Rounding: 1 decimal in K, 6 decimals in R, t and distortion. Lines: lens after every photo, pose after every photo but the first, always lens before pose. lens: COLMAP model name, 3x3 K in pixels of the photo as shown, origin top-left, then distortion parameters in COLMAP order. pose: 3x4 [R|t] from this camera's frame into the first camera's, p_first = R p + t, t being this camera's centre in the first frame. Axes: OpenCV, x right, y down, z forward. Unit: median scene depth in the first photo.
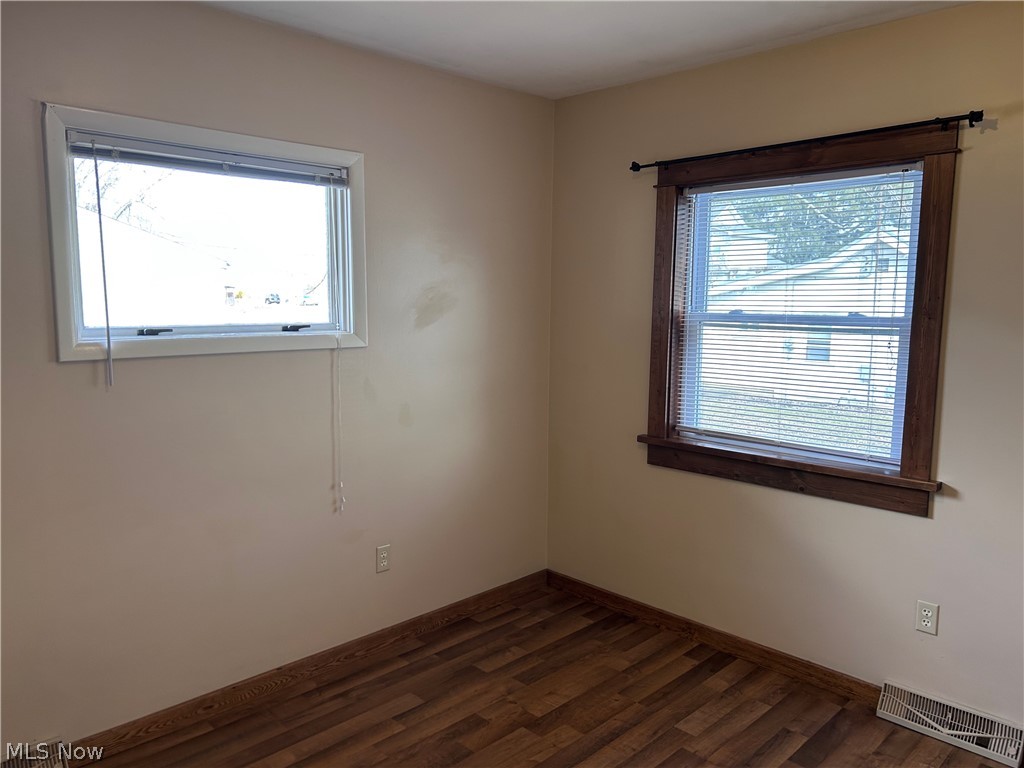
lens RADIAL K [[771.3, 0, 516.4], [0, 771.3, 390.2], [0, 0, 1]] dist [0.069503, -0.084880]
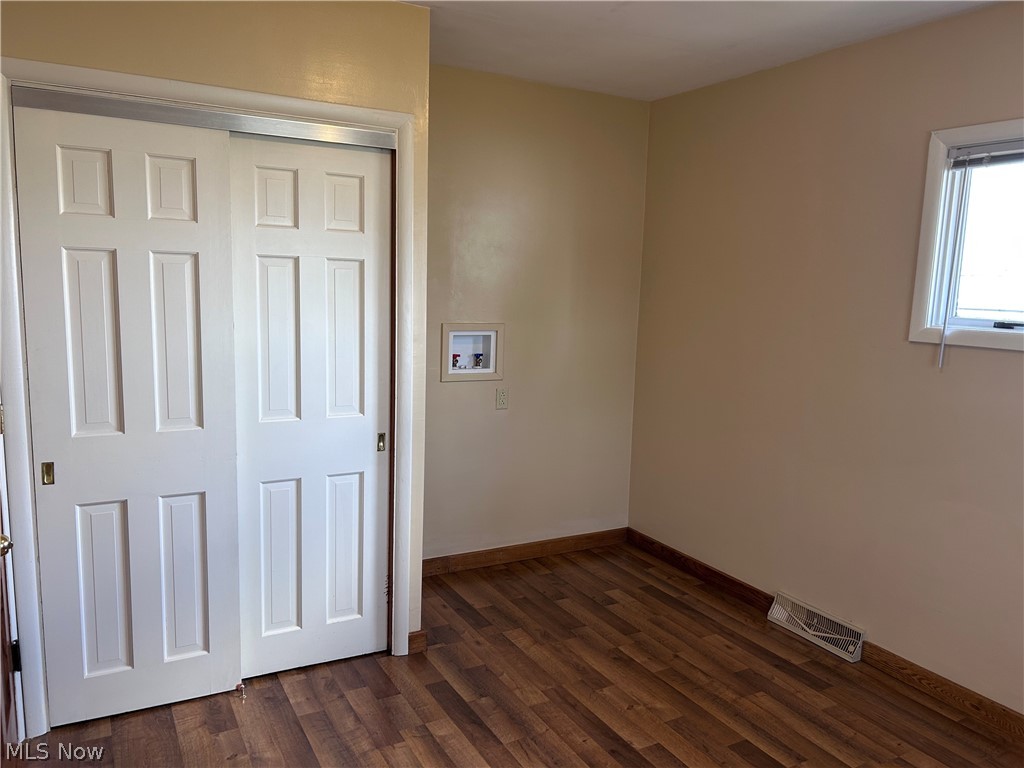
lens RADIAL K [[771.3, 0, 516.4], [0, 771.3, 390.2], [0, 0, 1]] dist [0.069503, -0.084880]
pose [[-0.273909, 0.127170, -0.953311, 0.733510], [-0.149978, 0.973445, 0.172948, -0.076687], [0.949990, 0.190347, -0.247563, 0.686835]]
